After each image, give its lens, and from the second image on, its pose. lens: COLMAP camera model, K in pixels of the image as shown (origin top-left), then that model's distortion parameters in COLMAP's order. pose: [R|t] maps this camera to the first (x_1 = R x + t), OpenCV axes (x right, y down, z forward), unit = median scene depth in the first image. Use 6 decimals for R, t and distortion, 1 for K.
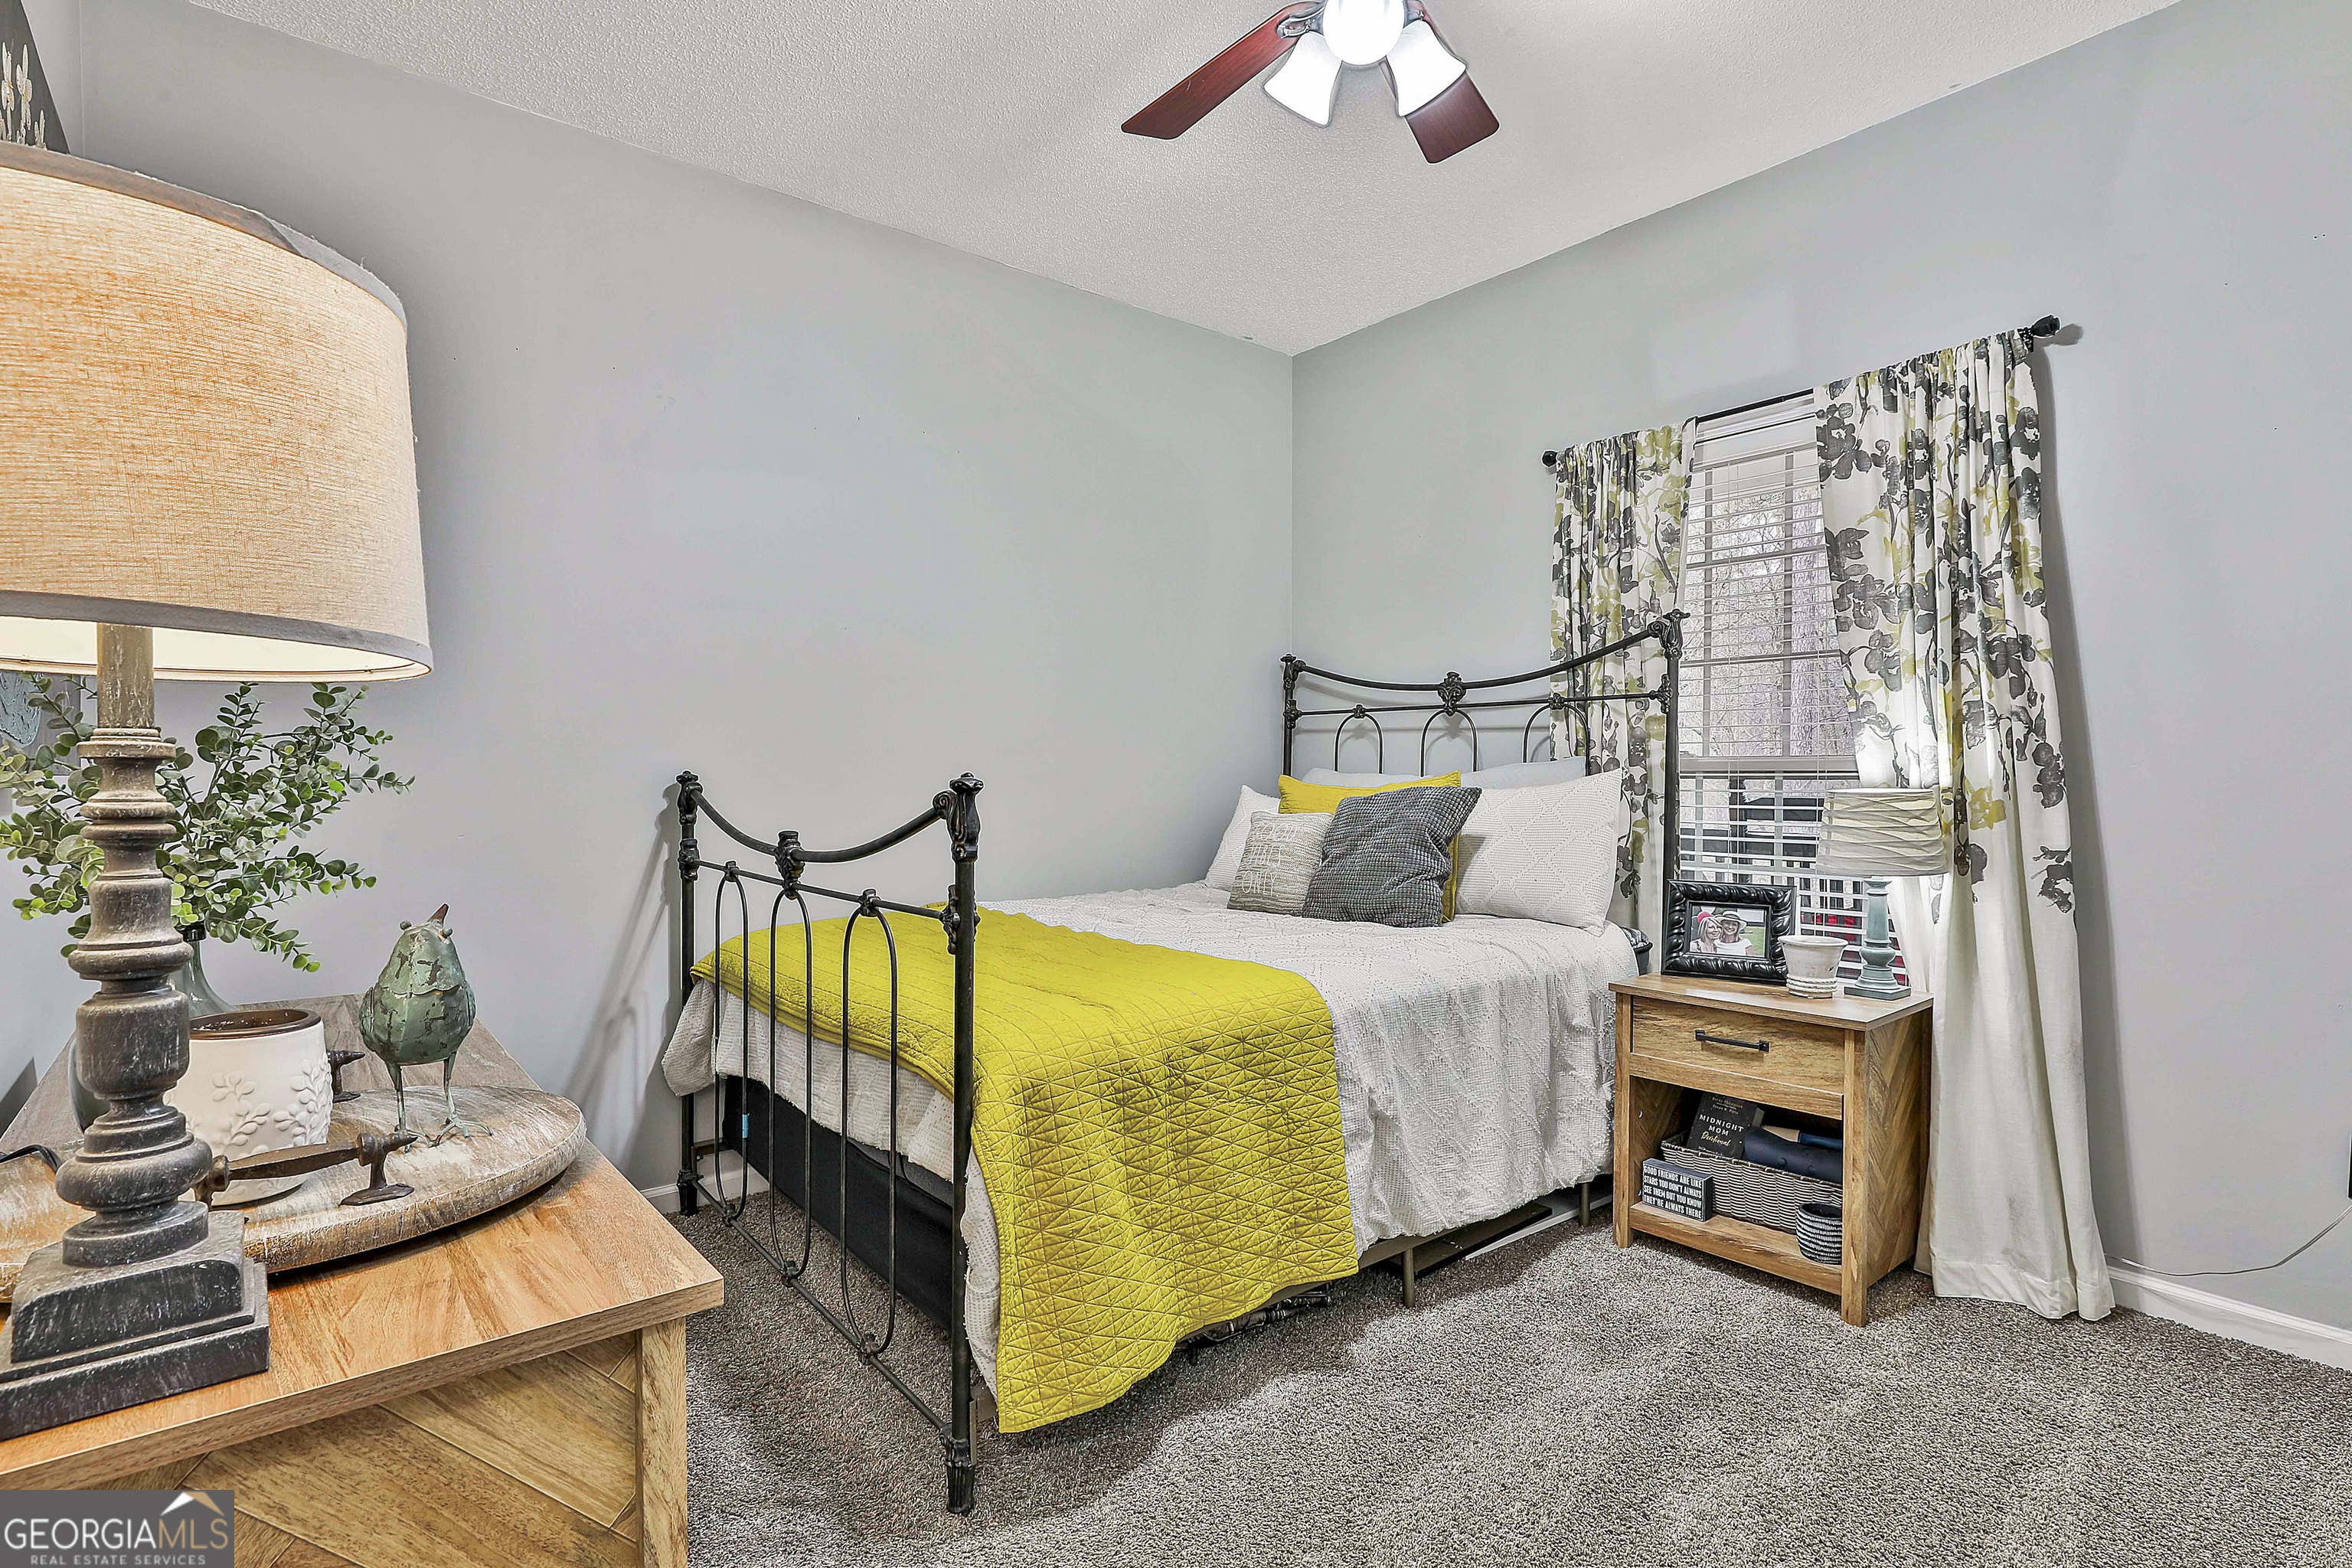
lens RADIAL K [[1129.8, 0, 1170.7], [0, 1129.8, 797.6], [0, 0, 1]] dist [-0.002715, 0.001926]
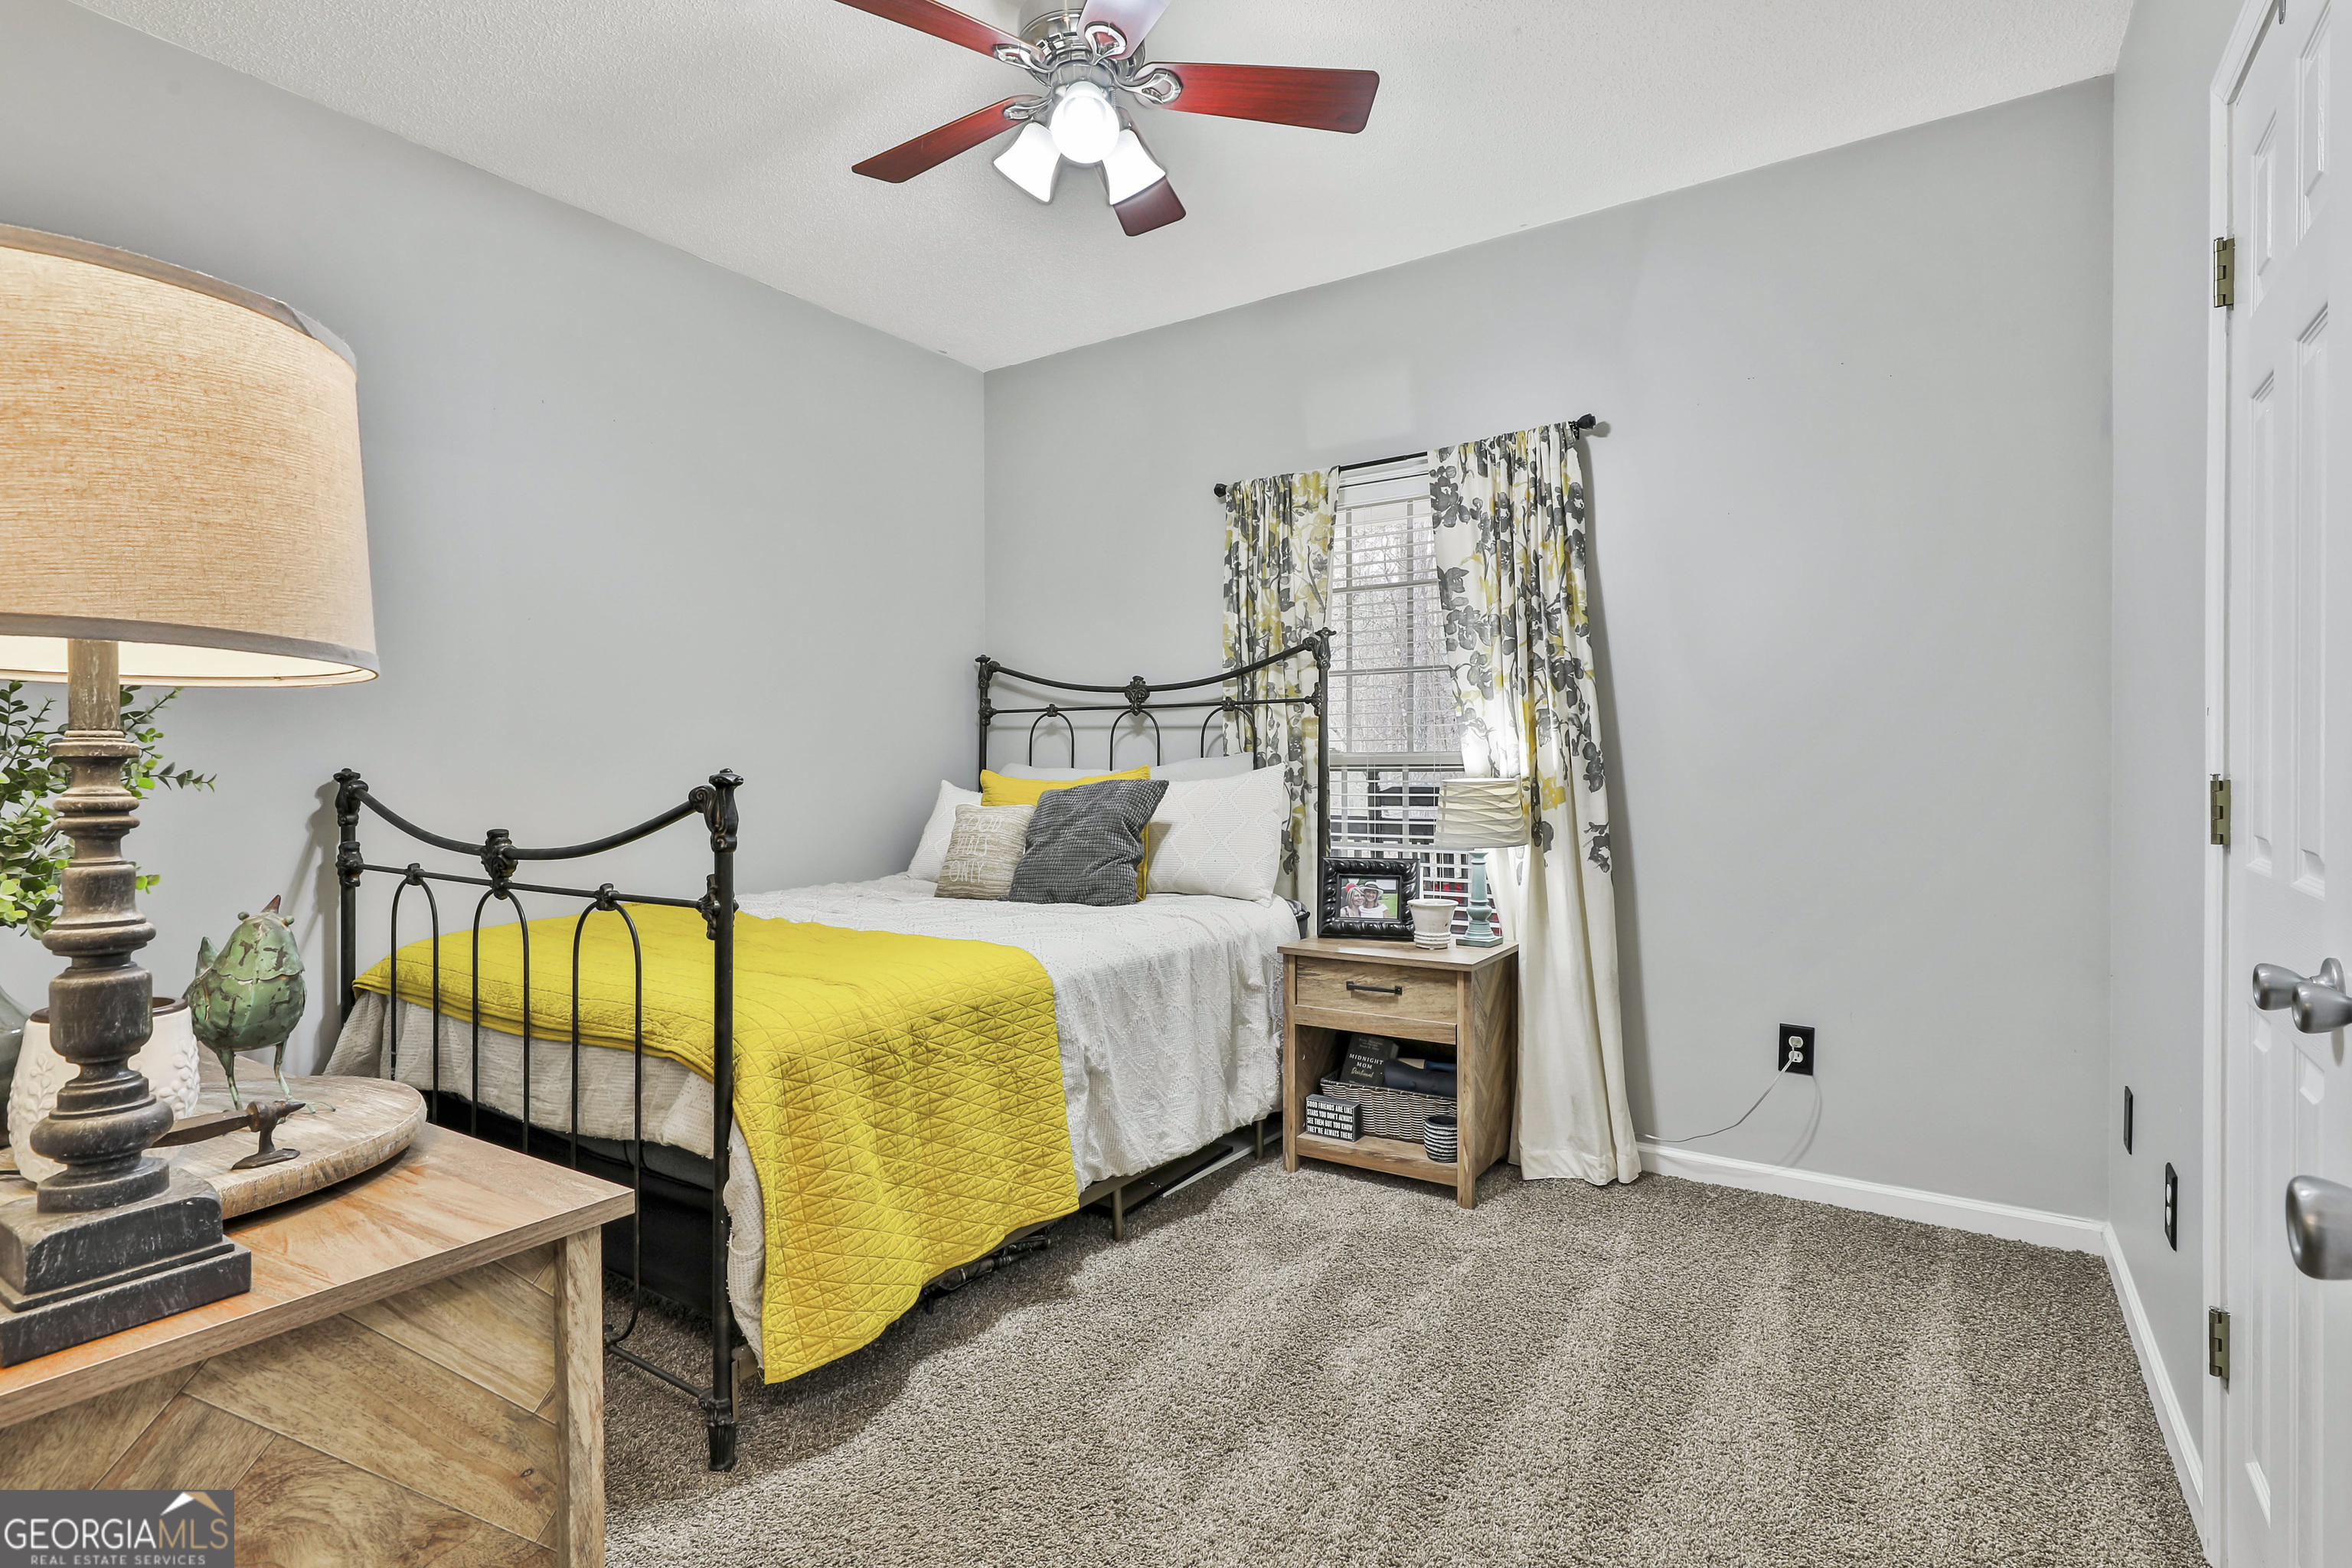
lens RADIAL K [[1129.8, 0, 1171.6], [0, 1129.8, 781.3], [0, 0, 1]] dist [-0.002715, 0.001926]
pose [[0.956959, -0.007484, 0.290127, -0.070724], [0.010446, 0.999908, -0.008663, 0.002896], [-0.290036, 0.011321, 0.956949, -0.114345]]
